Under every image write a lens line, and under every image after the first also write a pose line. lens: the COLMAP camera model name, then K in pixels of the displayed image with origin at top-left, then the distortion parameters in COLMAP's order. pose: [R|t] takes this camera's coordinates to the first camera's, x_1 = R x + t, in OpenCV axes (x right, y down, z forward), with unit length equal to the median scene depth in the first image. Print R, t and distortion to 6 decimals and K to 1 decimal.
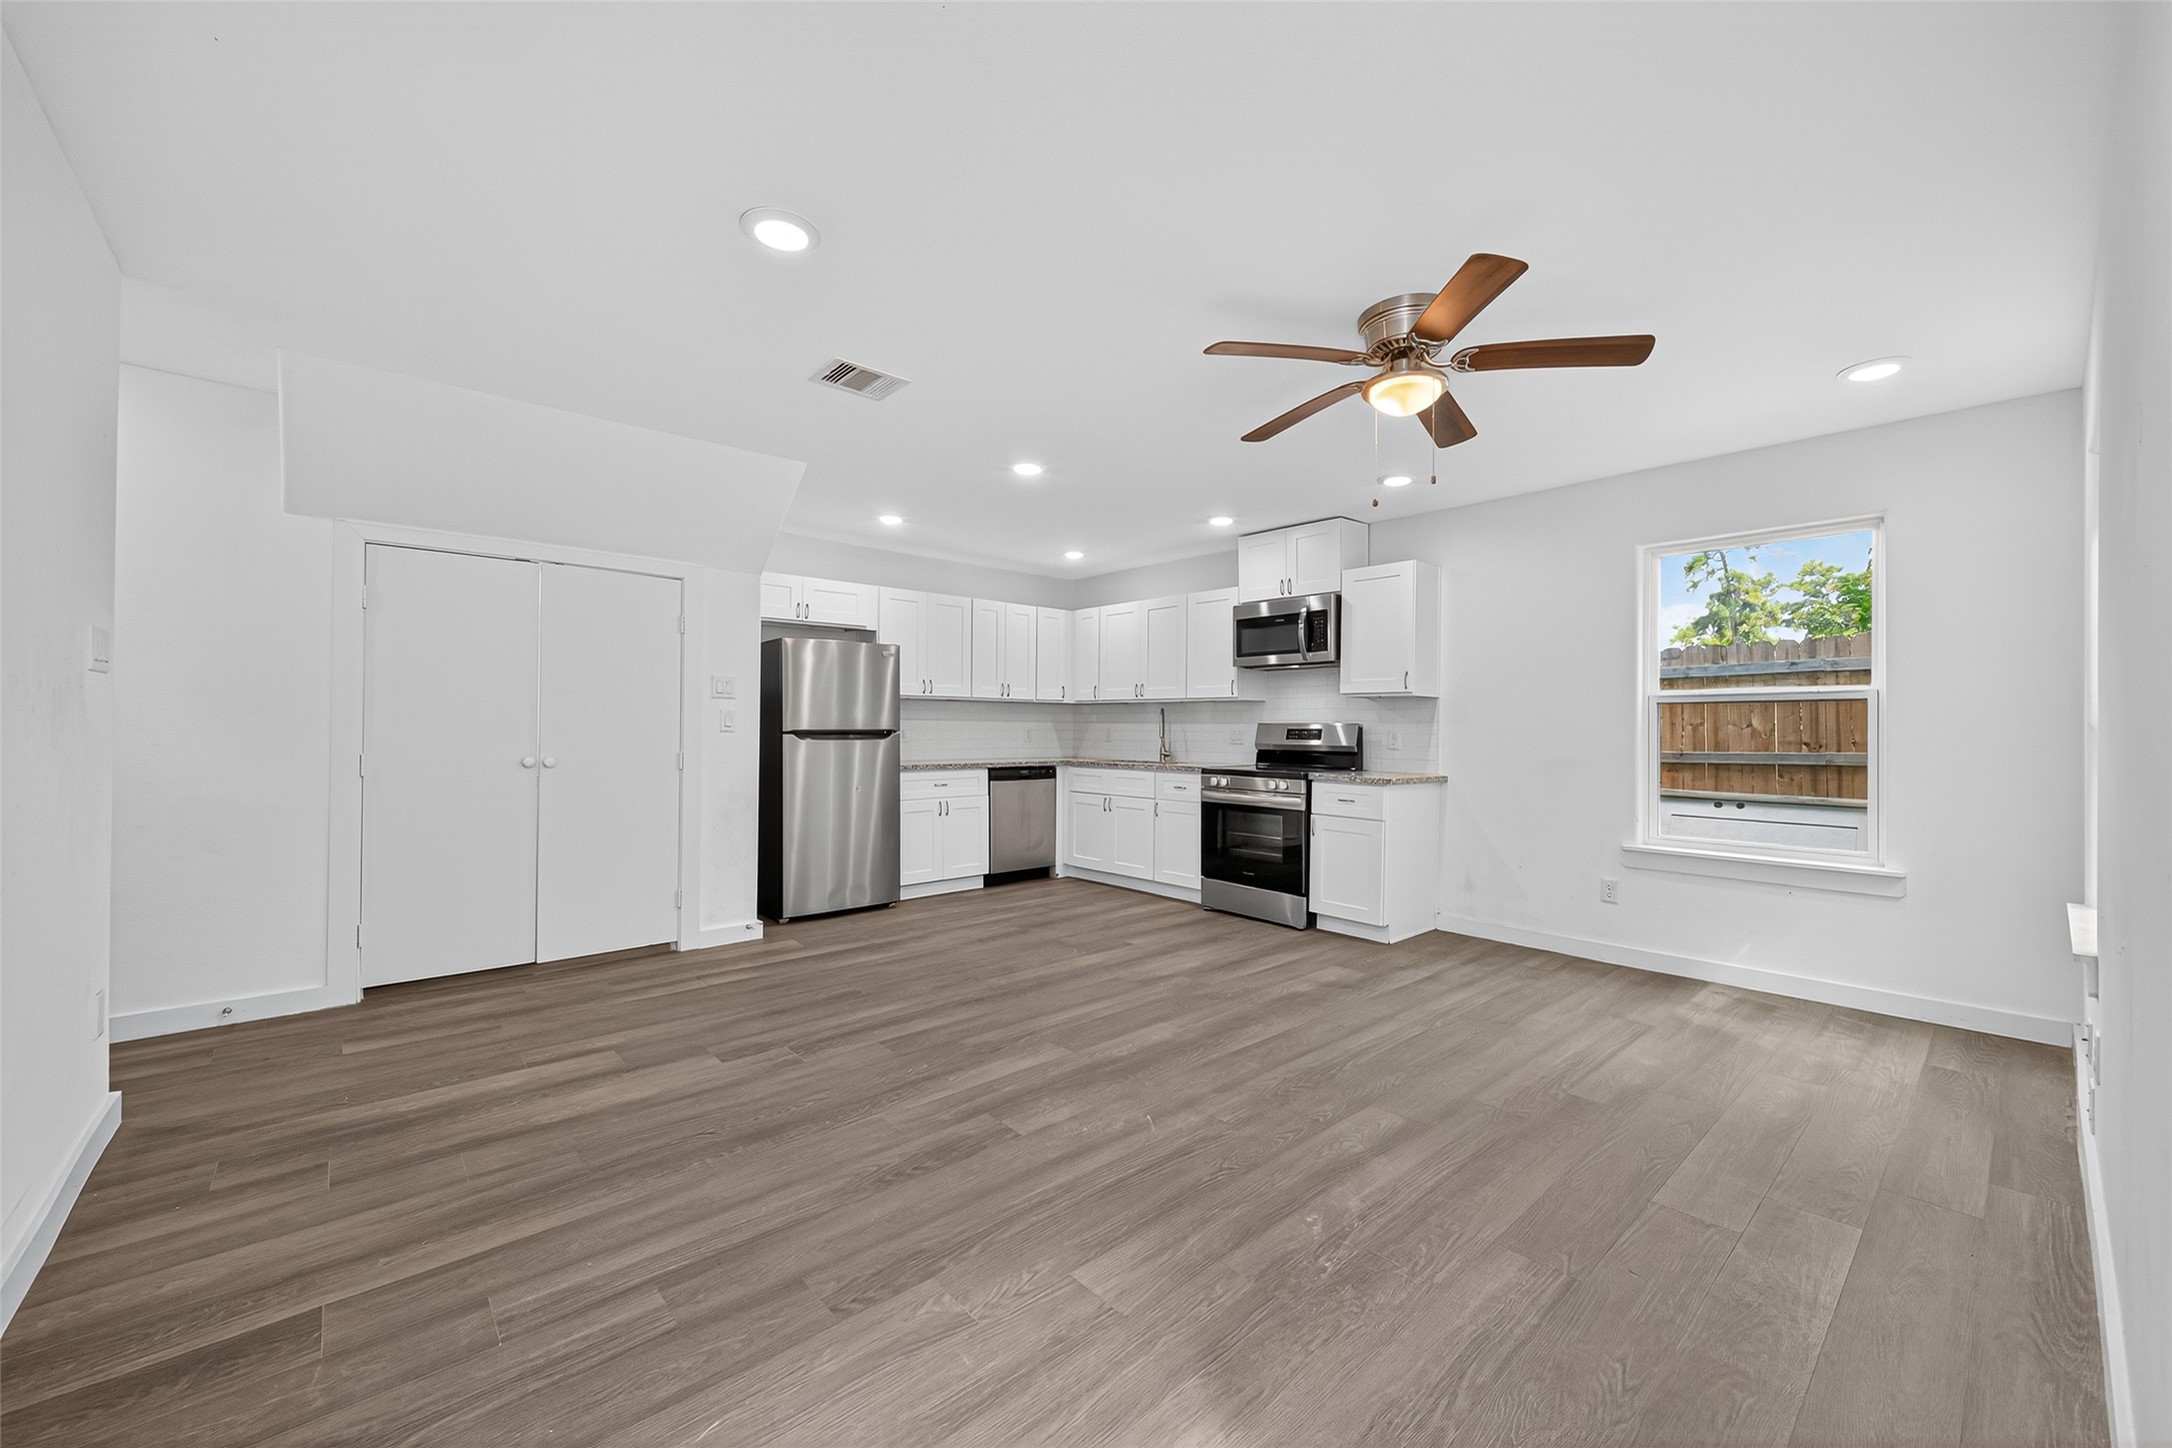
lens RADIAL K [[841.9, 0, 1090.4], [0, 841.9, 720.2], [0, 0, 1]] dist [0.010934, -0.003037]
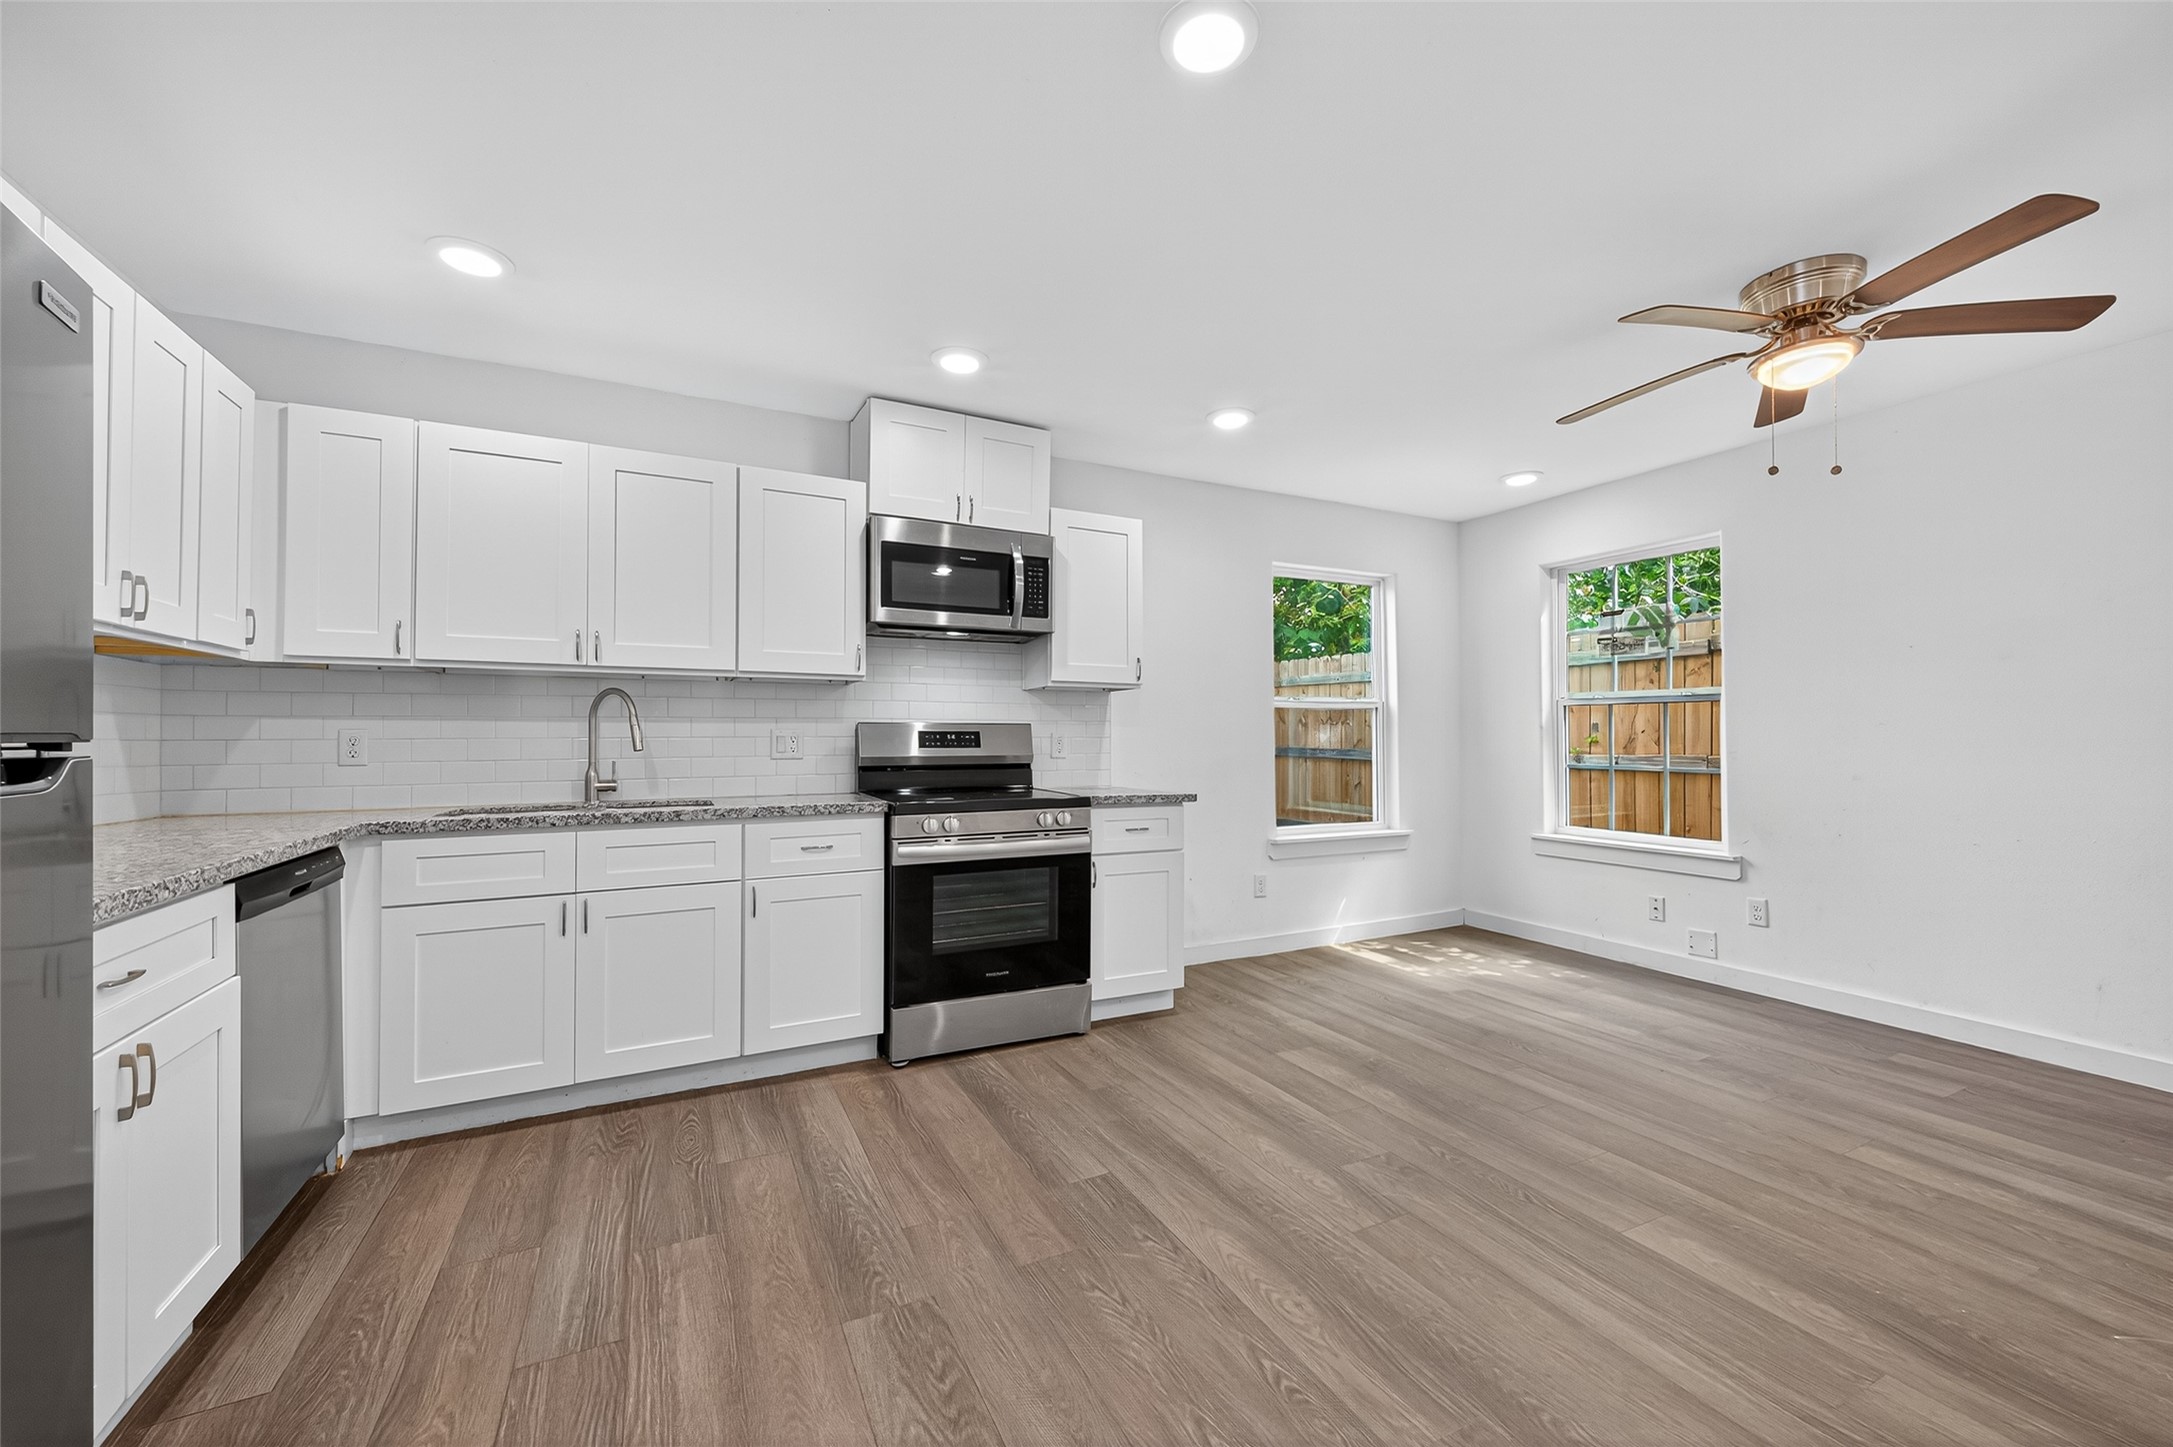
lens RADIAL K [[842.2, 0, 1087.4], [0, 842.2, 720.1], [0, 0, 1]] dist [0.010934, -0.003037]
pose [[0.257753, 0.013607, 0.966115, -0.393984], [-0.006519, 0.999903, -0.012344, 0.010019], [-0.966189, -0.003117, 0.257817, 0.826465]]
